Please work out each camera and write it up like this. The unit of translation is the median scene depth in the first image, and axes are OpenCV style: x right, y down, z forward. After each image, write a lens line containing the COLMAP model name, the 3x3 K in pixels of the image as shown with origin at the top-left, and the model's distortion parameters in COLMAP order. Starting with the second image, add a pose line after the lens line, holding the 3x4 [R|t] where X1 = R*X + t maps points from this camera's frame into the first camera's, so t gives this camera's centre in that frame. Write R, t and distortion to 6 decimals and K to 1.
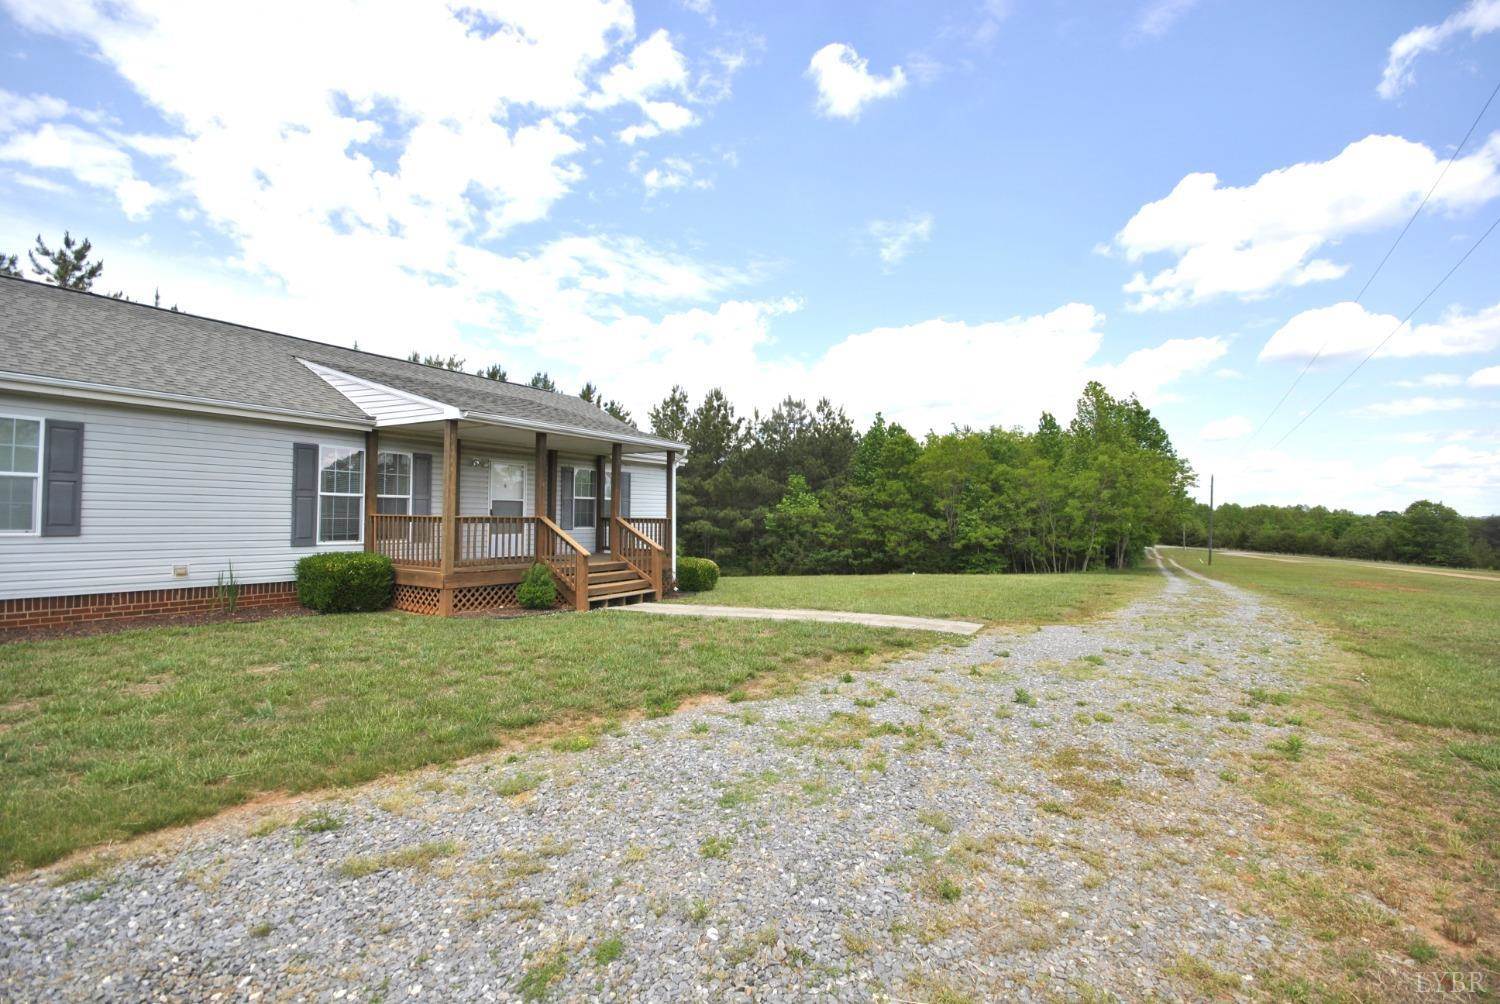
lens RADIAL K [[669.9, 0, 747.3], [0, 669.9, 502.9], [0, 0, 1]] dist [0.015339, -0.013497]
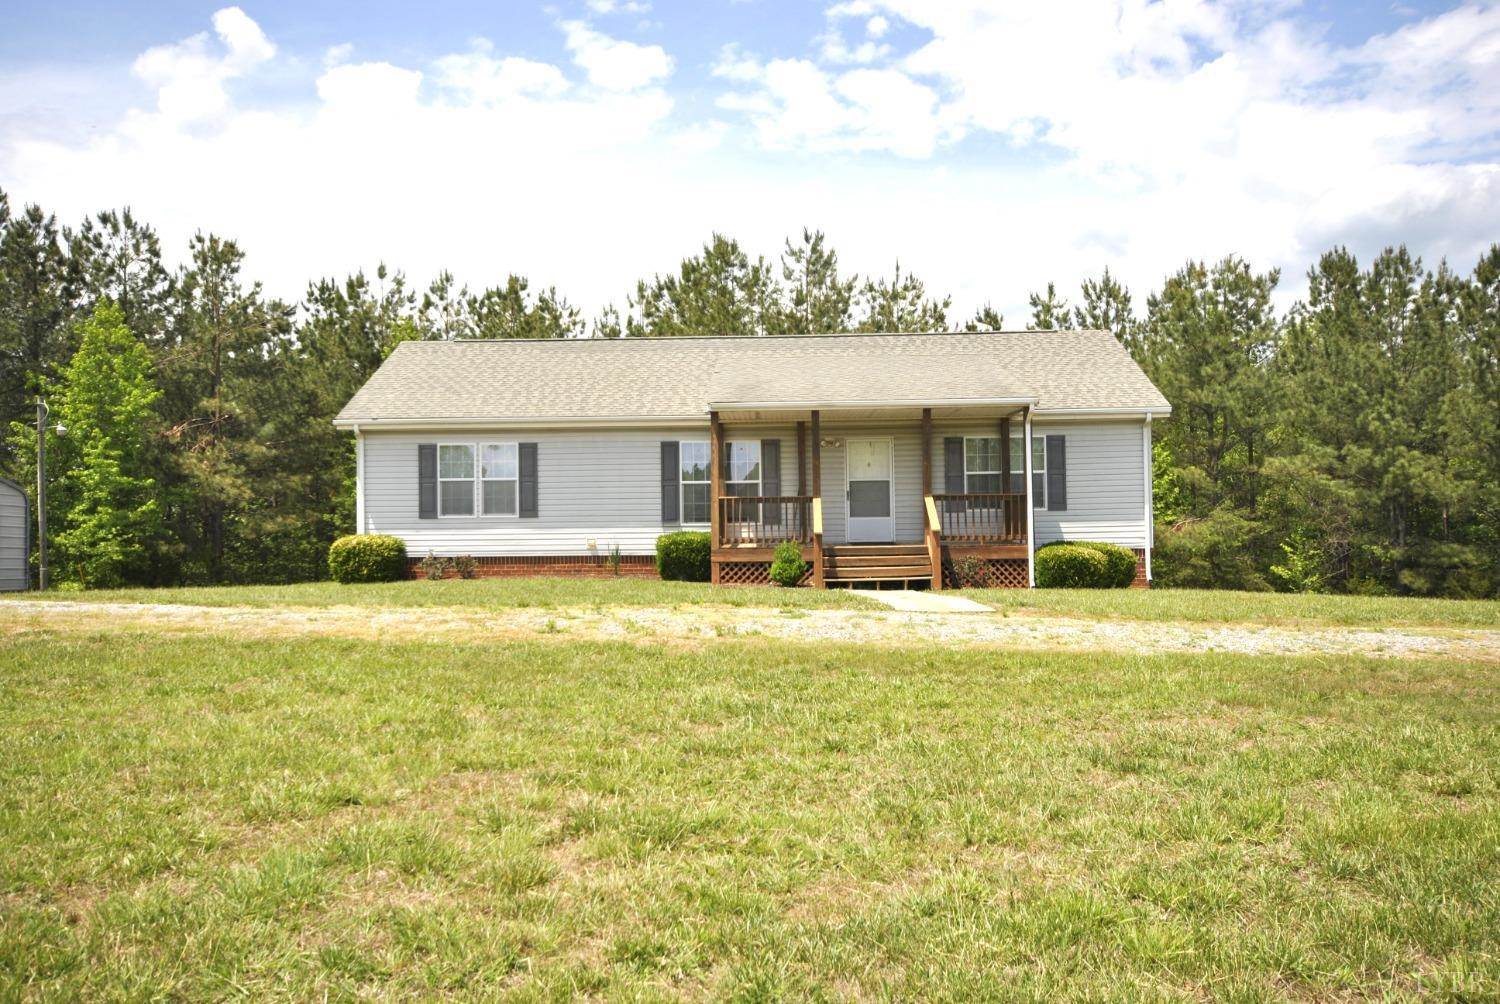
lens RADIAL K [[1205.0, 0, 731.0], [0, 1205.0, 493.2], [0, 0, 1]] dist [-0.000906, 0.032510]
pose [[0.497372, -0.034772, -0.866840, 1.295959], [0.037248, 0.999131, -0.018707, 0.049786], [0.866737, -0.022984, 0.498235, 0.013554]]
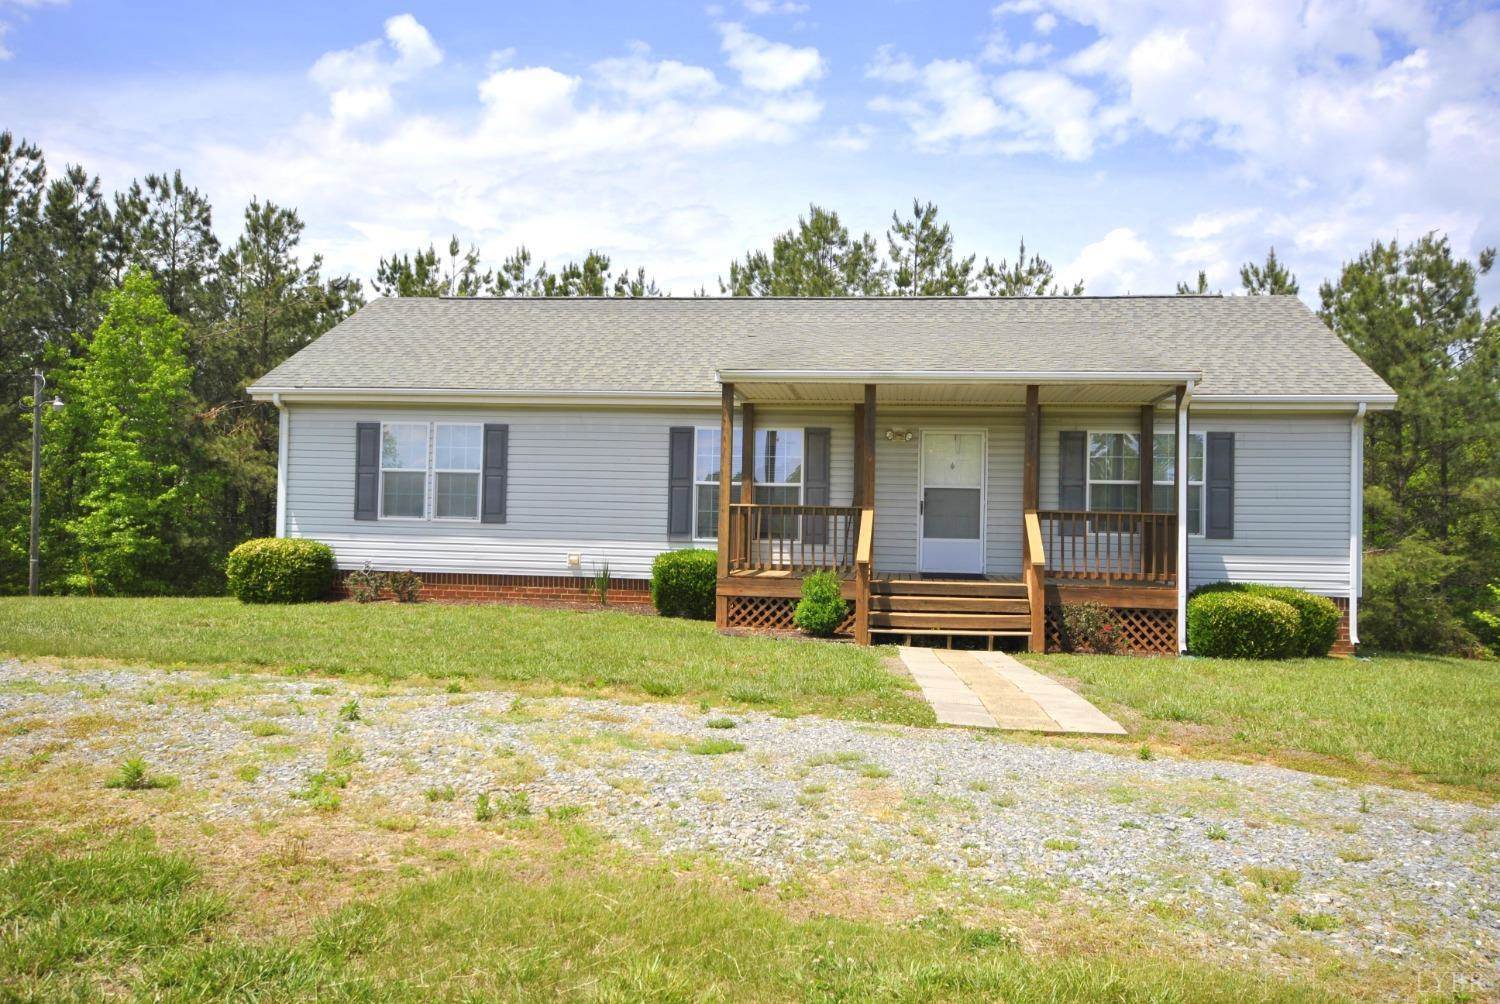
lens RADIAL K [[1205.0, 0, 745.3], [0, 1205.0, 496.2], [0, 0, 1]] dist [-0.000906, 0.032510]
pose [[0.417413, -0.022647, -0.908435, 0.849122], [0.003447, 0.999722, -0.023339, 0.042216], [0.908710, 0.006611, 0.417375, 0.414414]]
